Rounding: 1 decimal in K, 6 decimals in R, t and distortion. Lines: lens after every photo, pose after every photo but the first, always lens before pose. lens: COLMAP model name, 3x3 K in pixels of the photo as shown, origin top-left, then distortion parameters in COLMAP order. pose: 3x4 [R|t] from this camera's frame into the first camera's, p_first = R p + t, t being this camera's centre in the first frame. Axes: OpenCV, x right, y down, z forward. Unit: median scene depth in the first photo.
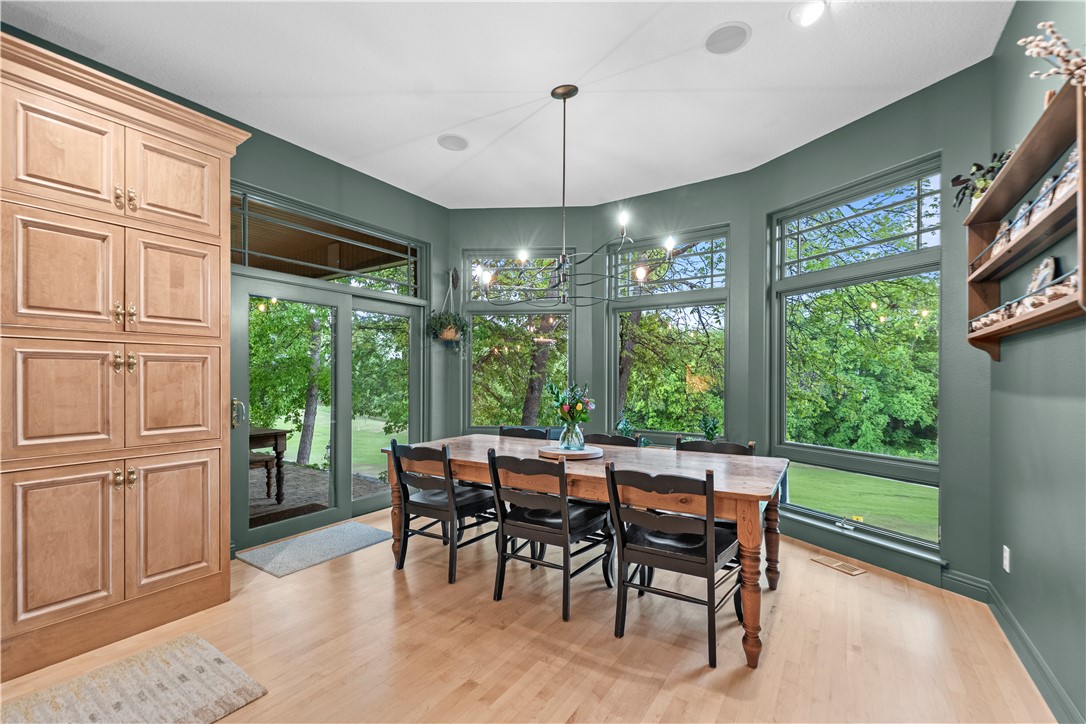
lens RADIAL K [[462.4, 0, 552.4], [0, 462.4, 376.5], [0, 0, 1]] dist [-0.000476, -0.000374]
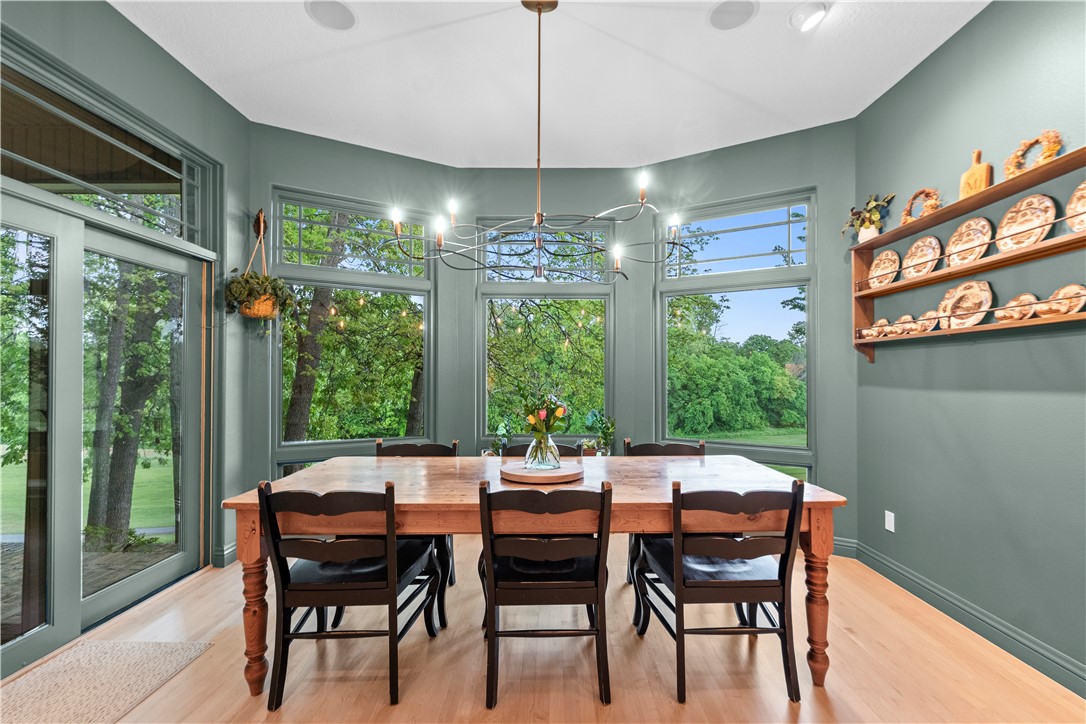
lens RADIAL K [[467.7, 0, 557.0], [0, 467.7, 371.9], [0, 0, 1]] dist [-0.000904, -0.000151]
pose [[0.842123, 0.006224, 0.539249, -0.458555], [-0.003862, 0.999977, -0.005510, 0.002410], [-0.539271, 0.002557, 0.842128, 0.423859]]
